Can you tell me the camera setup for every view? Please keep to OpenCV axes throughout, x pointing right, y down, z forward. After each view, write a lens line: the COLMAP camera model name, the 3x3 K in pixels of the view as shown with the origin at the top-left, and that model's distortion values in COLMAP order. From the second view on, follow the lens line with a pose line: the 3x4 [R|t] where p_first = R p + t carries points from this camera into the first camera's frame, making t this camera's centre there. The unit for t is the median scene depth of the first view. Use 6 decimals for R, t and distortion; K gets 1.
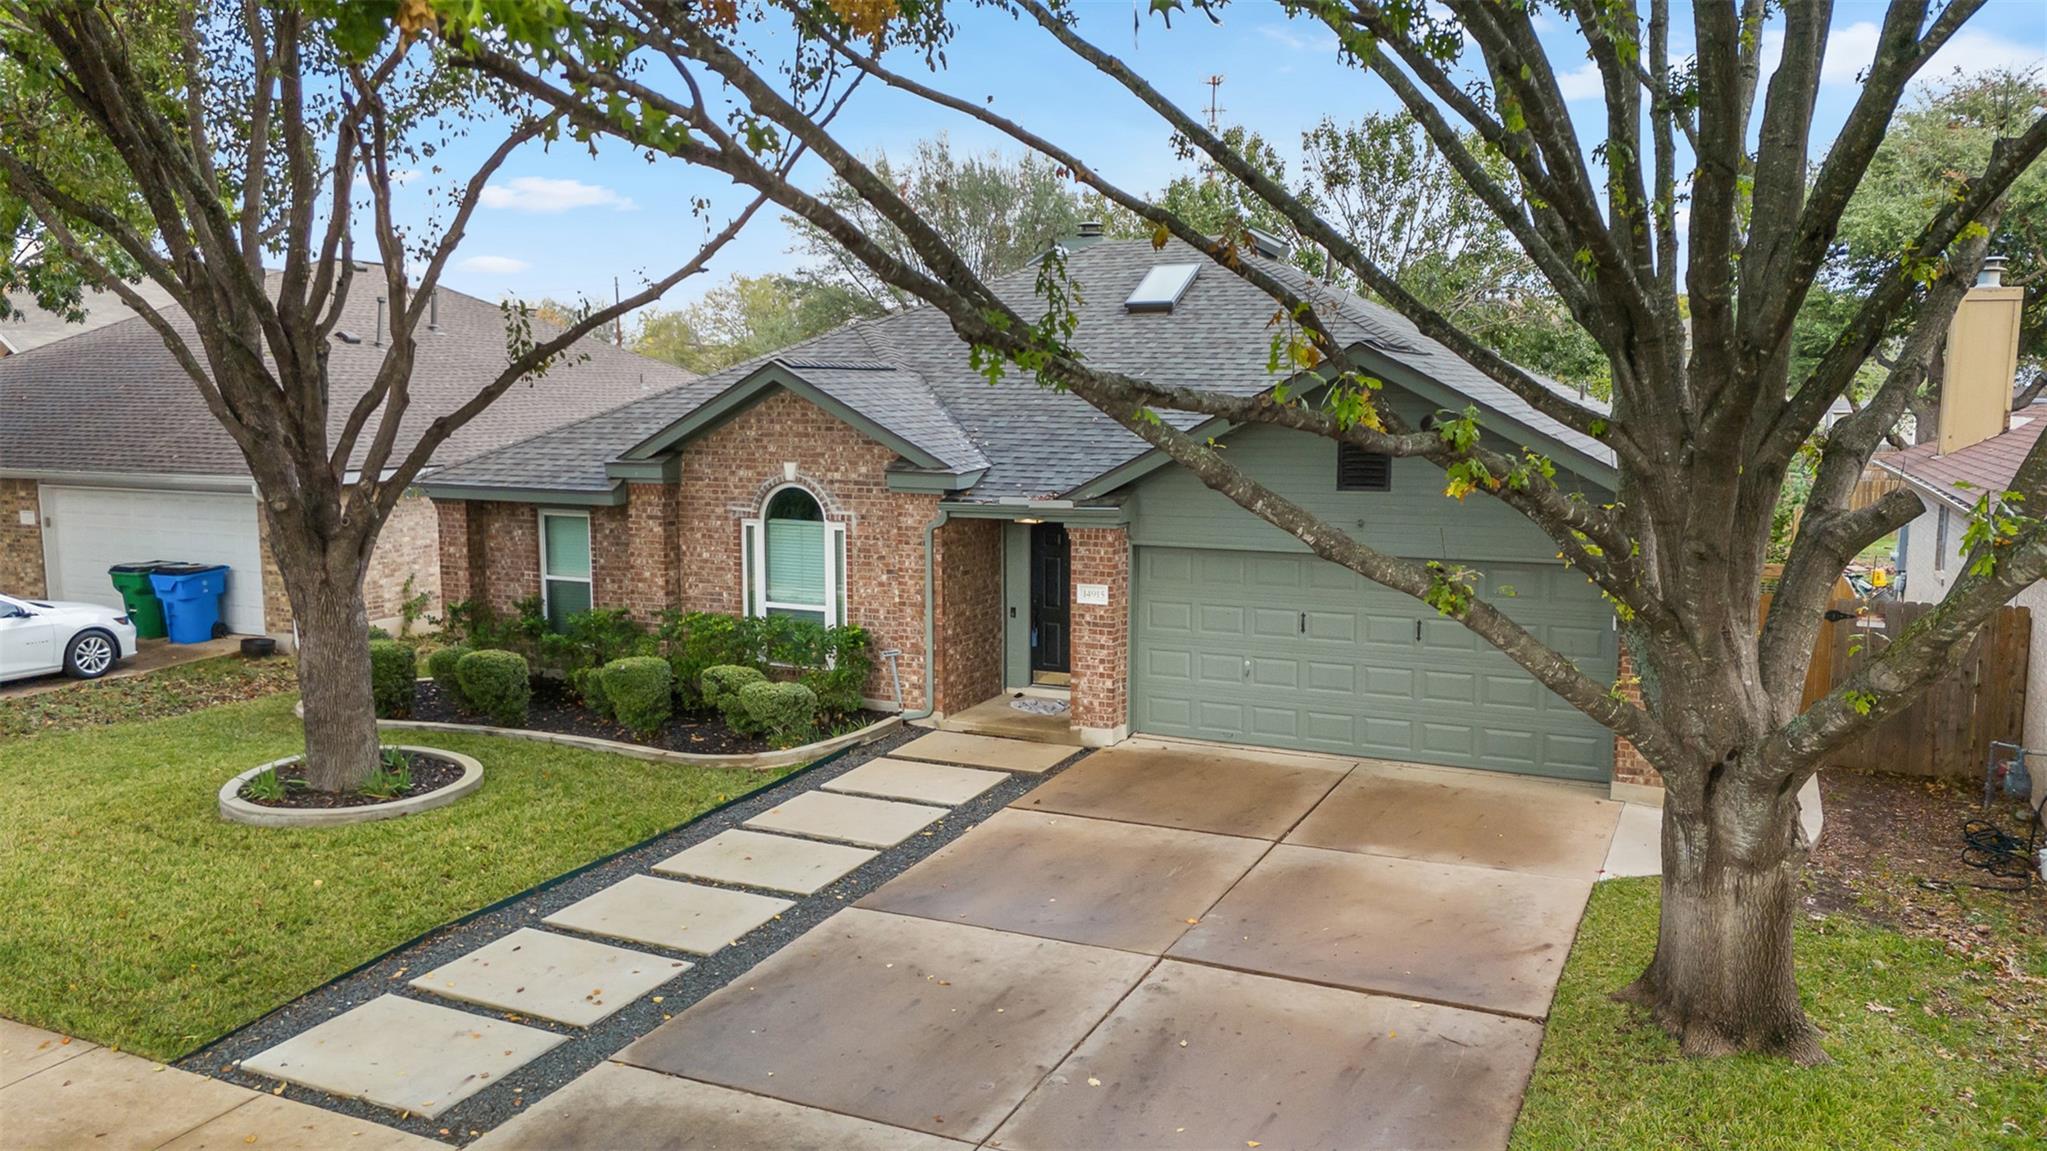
lens RADIAL K [[1523.7, 0, 1023.5], [0, 1523.7, 575.5], [0, 0, 1]] dist [0.097600, -0.103021]
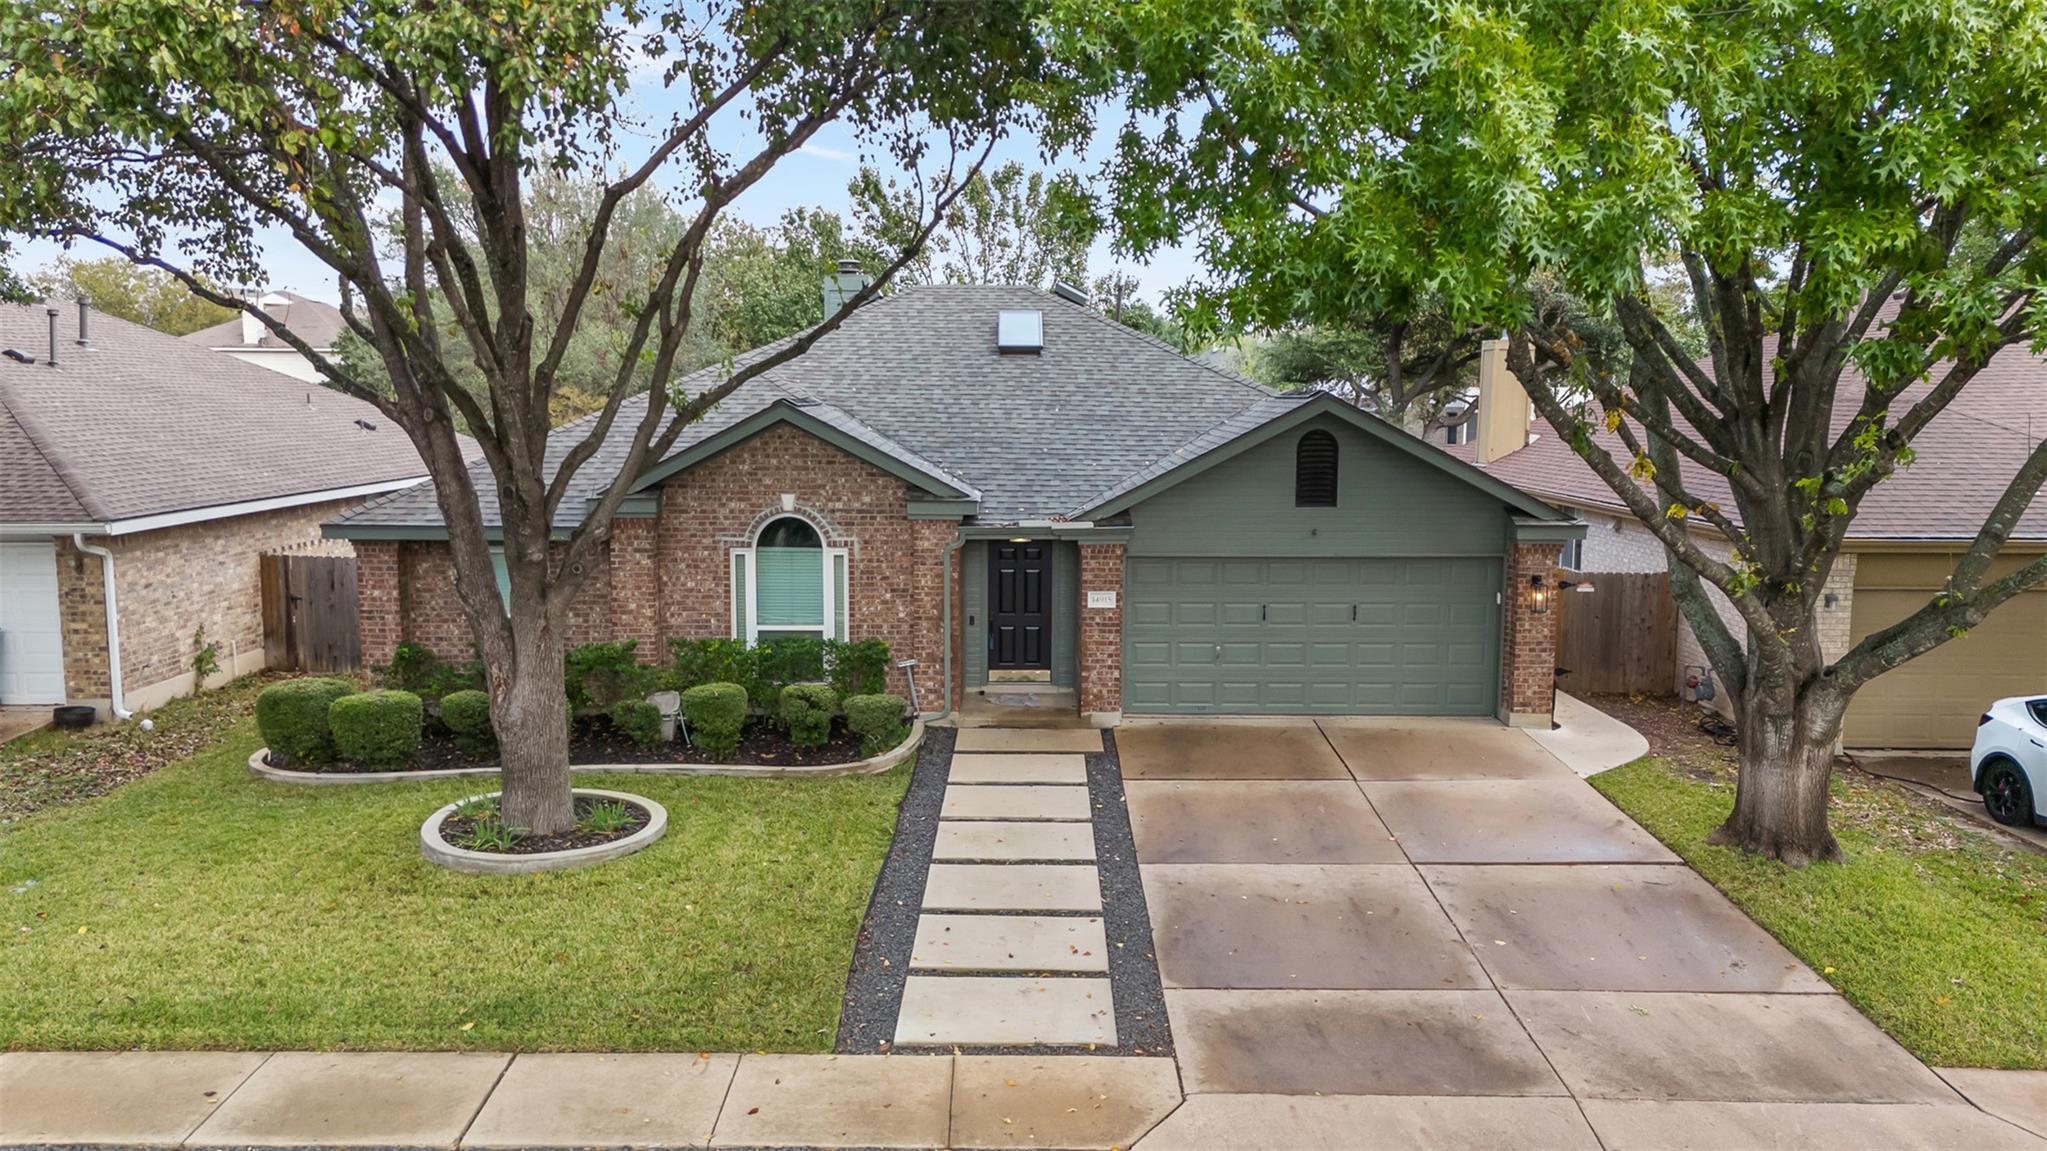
lens RADIAL K [[1523.7, 0, 1023.5], [0, 1523.7, 575.5], [0, 0, 1]] dist [0.097600, -0.103021]
pose [[0.899619, -0.050083, 0.433793, -0.546263], [0.049567, 0.998692, 0.012508, -0.025424], [-0.433852, 0.010250, 0.900926, -0.045825]]
